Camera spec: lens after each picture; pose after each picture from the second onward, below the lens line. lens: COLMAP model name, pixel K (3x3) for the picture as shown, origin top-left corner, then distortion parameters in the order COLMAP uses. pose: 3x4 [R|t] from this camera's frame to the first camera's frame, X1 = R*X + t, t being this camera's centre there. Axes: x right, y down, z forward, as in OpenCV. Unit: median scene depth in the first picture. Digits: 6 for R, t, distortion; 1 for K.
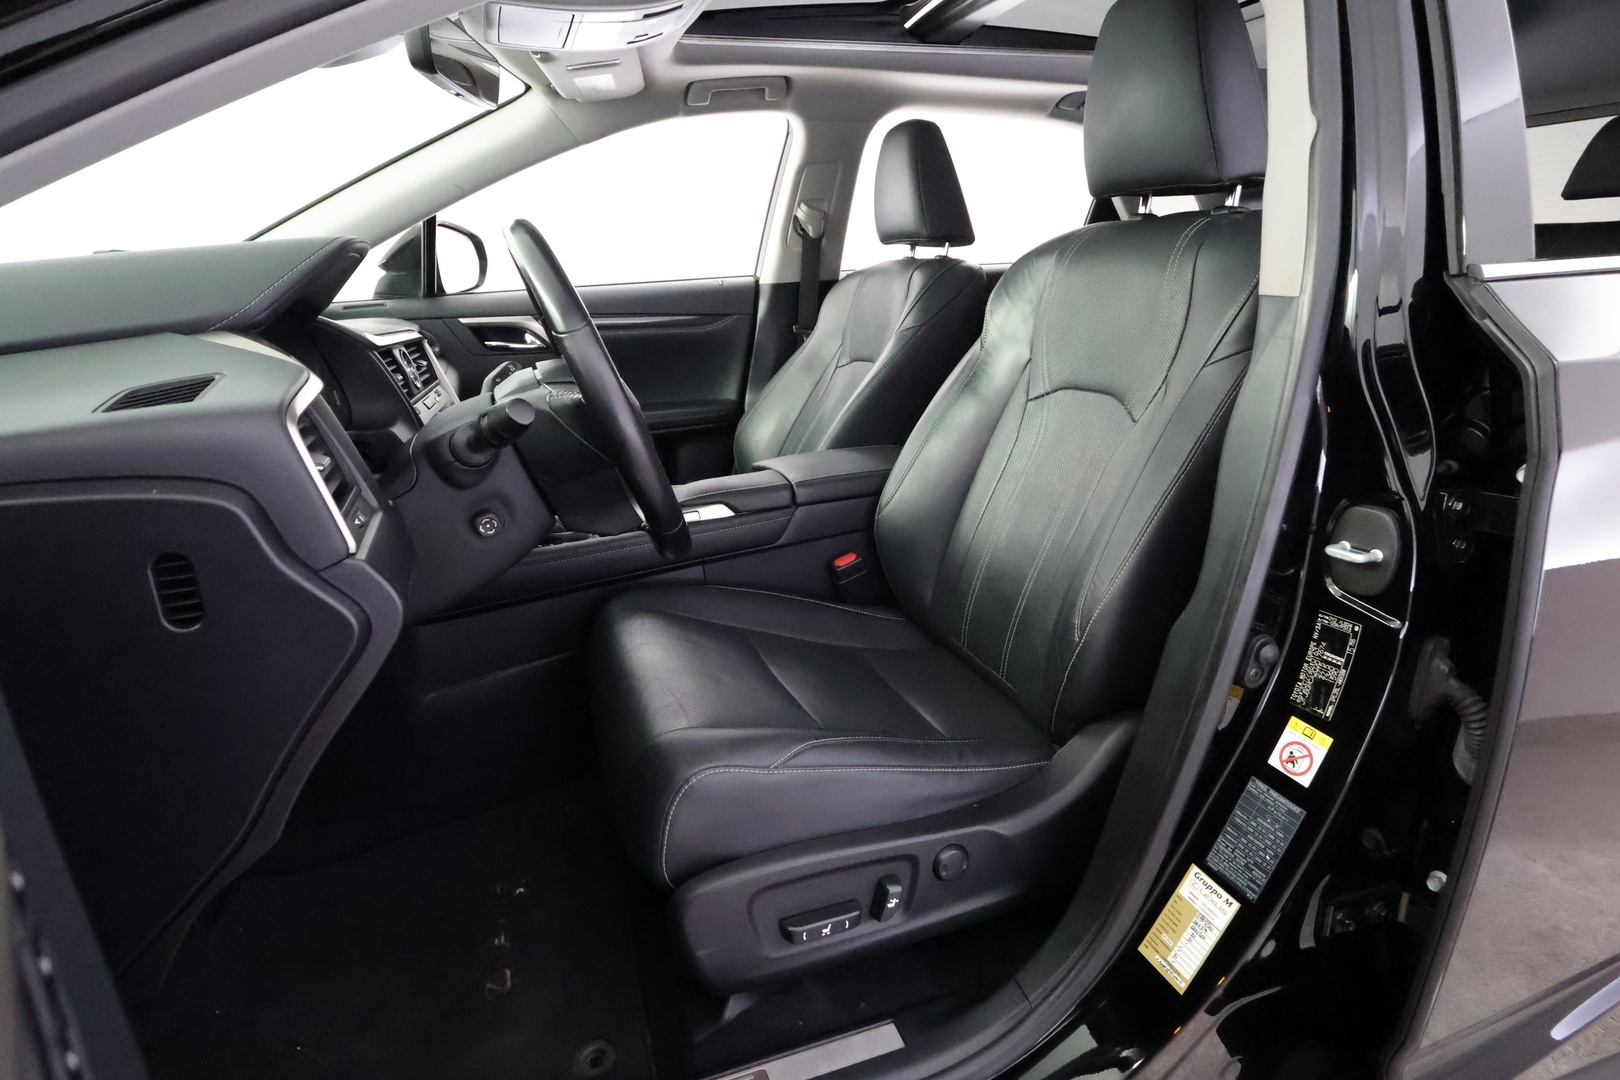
lens RADIAL K [[835.6, 0, 810.0], [0, 835.6, 540.0], [0, 0, 1]] dist [-0.003618, -0.000920]
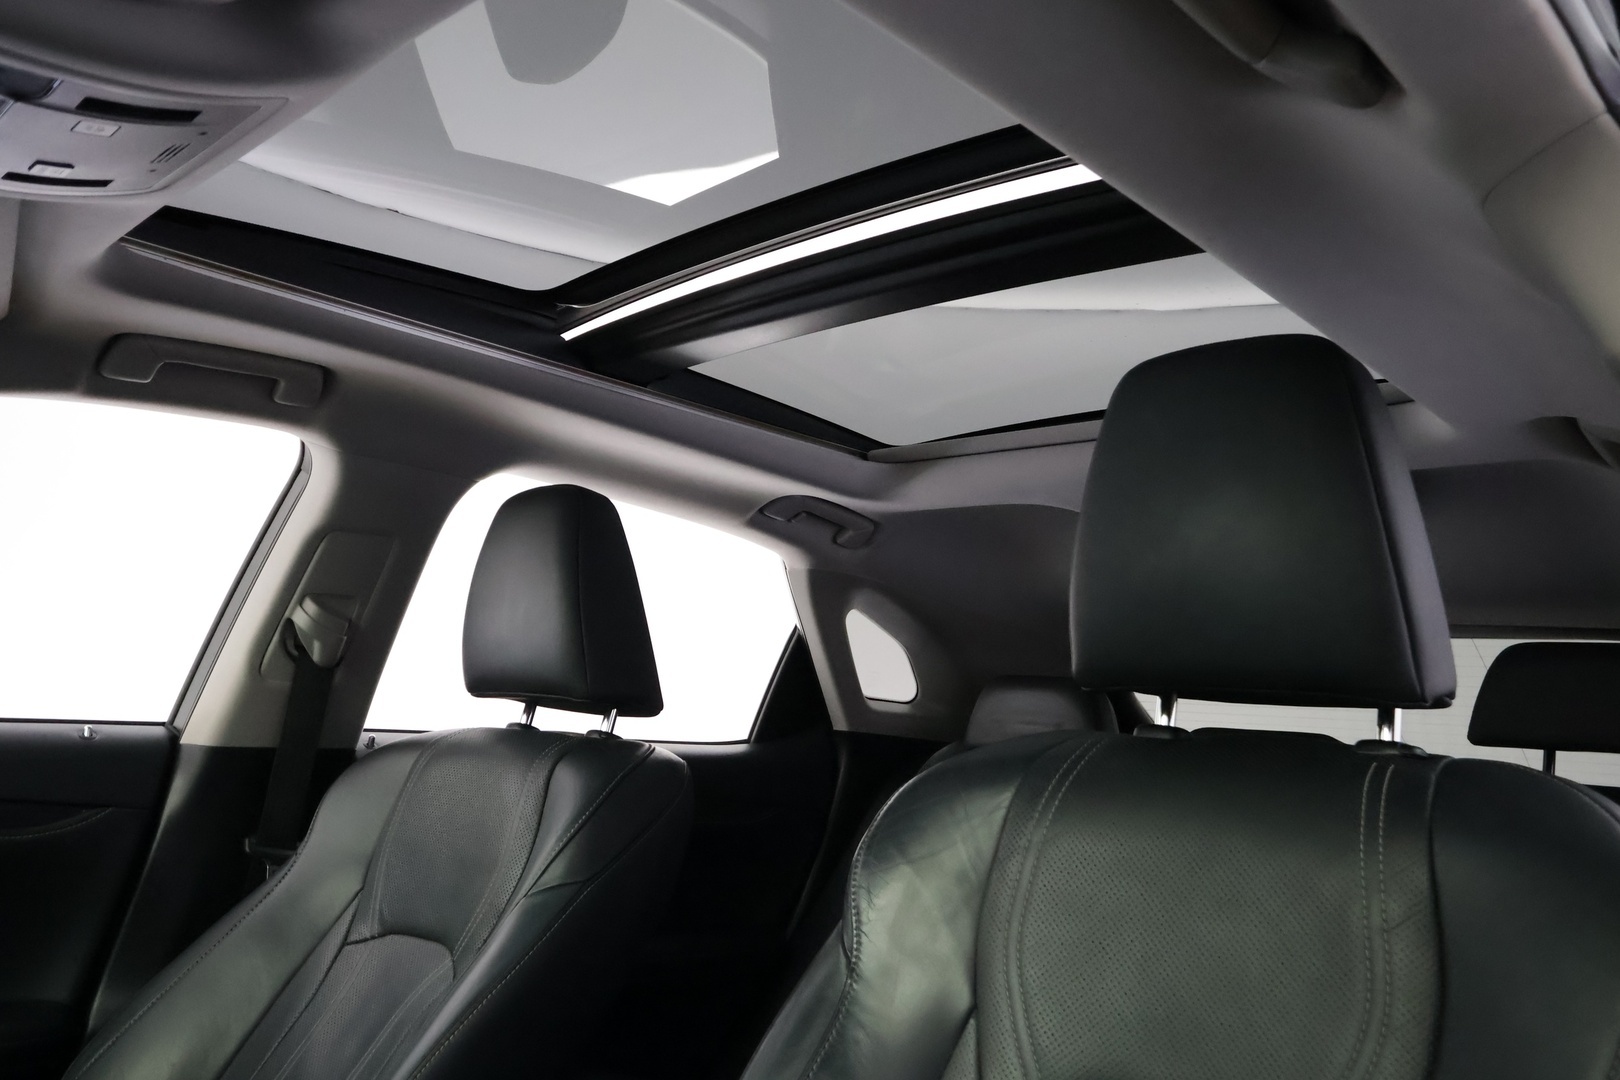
lens RADIAL K [[1216.2, 0, 810.0], [0, 1216.2, 540.0], [0, 0, 1]] dist [-0.023924, 0.009792]
pose [[0.886961, 0.154309, 0.435304, -0.065336], [0.051280, 0.903801, -0.424870, -0.114737], [-0.458989, 0.399166, 0.793723, 0.281158]]
